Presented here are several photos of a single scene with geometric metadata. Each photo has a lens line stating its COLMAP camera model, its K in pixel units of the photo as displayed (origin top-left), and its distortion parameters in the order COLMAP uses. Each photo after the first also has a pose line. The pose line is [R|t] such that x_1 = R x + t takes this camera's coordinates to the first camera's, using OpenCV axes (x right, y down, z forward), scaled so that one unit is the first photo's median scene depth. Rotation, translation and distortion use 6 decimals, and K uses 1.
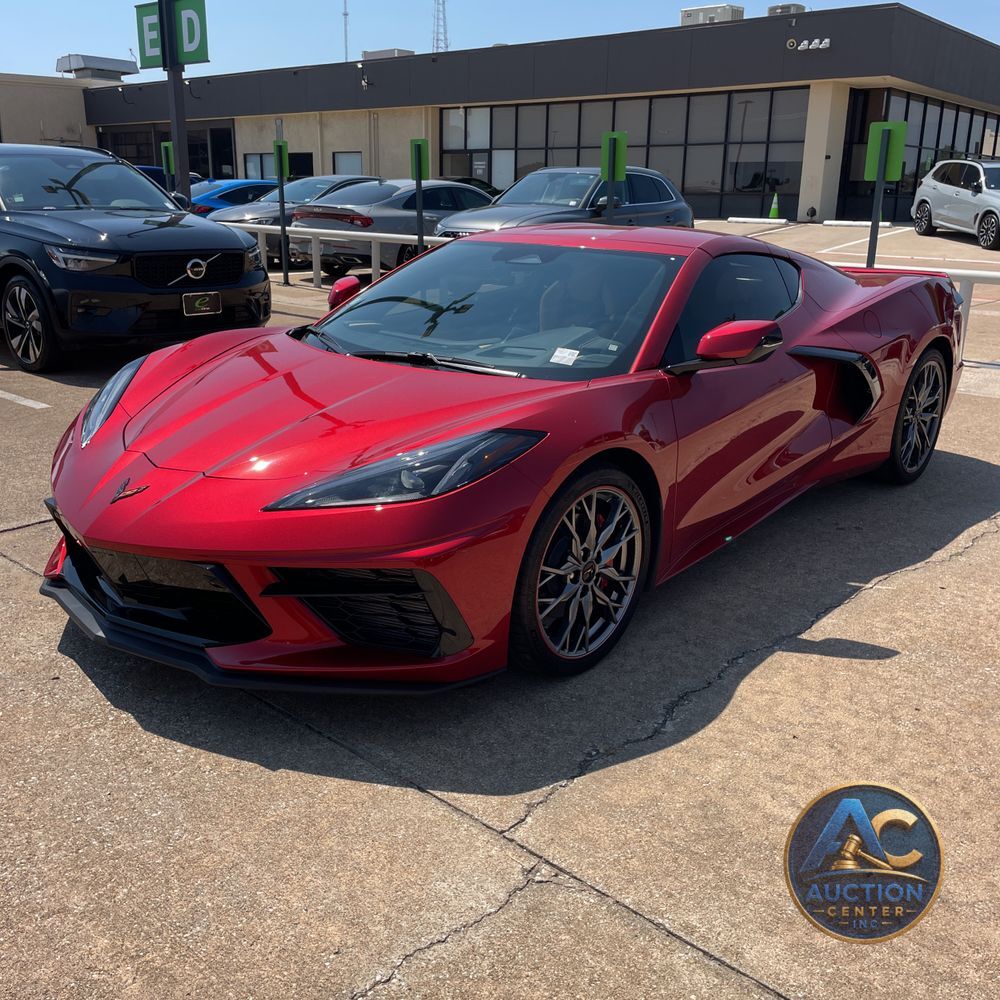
lens RADIAL K [[1021.4, 0, 508.7], [0, 1021.4, 508.6], [0, 0, 1]] dist [0.015771, 0.000000]
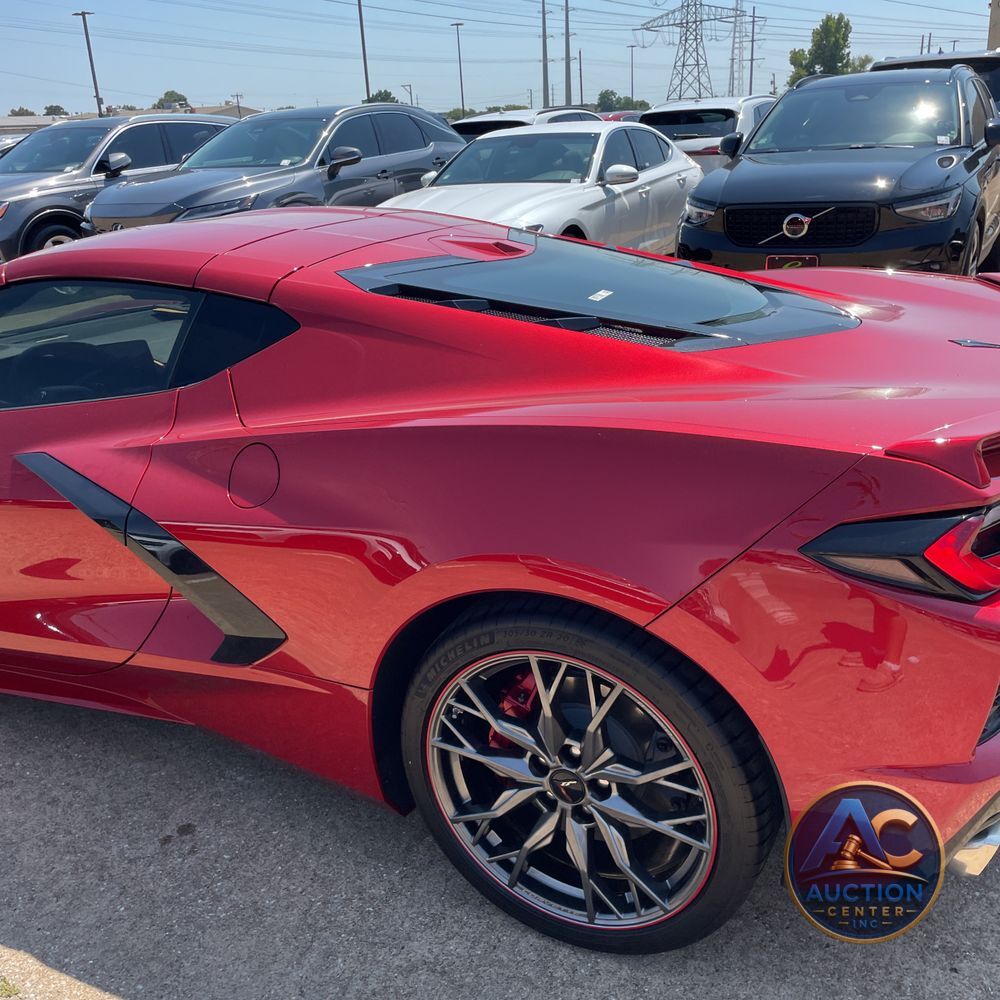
lens RADIAL K [[1021.4, 0, 512.3], [0, 1021.4, 514.4], [0, 0, 1]] dist [0.015771, 0.000000]
pose [[0.224084, 0.315790, -0.921989, 0.992508], [-0.231168, 0.936271, 0.264498, -0.383377], [0.946756, 0.153864, 0.282804, 1.238263]]
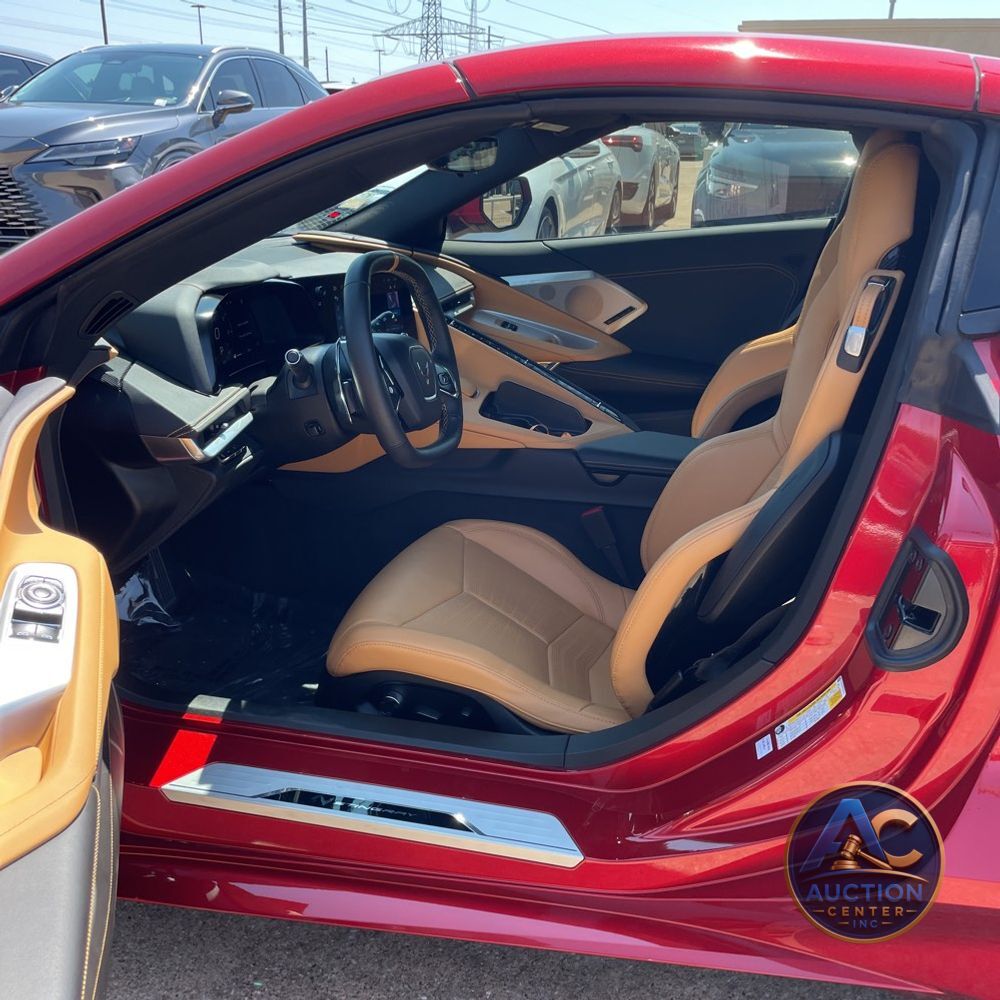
lens RADIAL K [[1021.4, 0, 504.1], [0, 1021.4, 527.9], [0, 0, 1]] dist [0.015771, 0.000000]
pose [[0.448615, 0.315553, -0.836164, 0.550522], [-0.281413, 0.937878, 0.202955, -0.203044], [0.848264, 0.144259, 0.509547, 0.939979]]
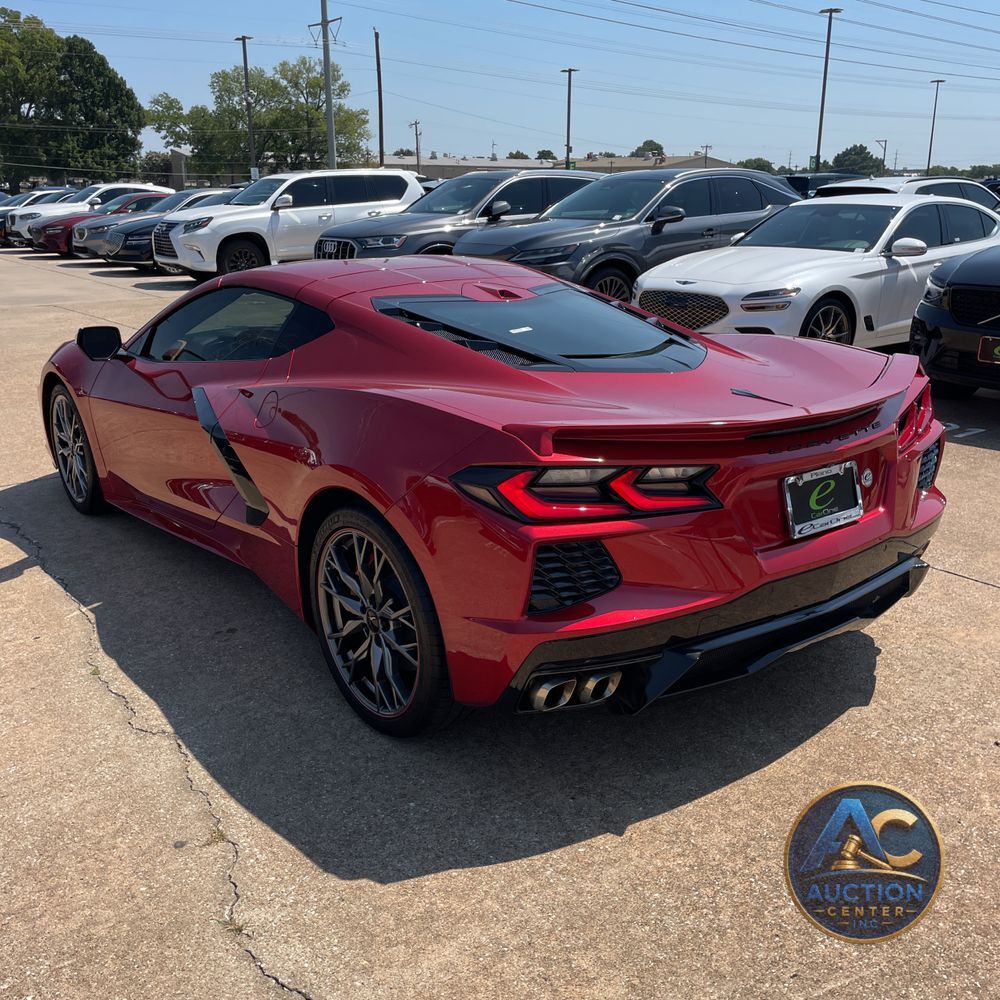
lens RADIAL K [[1021.4, 0, 494.8], [0, 1021.4, 510.2], [0, 0, 1]] dist [0.015771, 0.000000]
pose [[-0.213772, 0.273472, -0.937825, 1.297978], [-0.285132, 0.900746, 0.327654, -0.505735], [0.934345, 0.337447, -0.114578, 1.588820]]
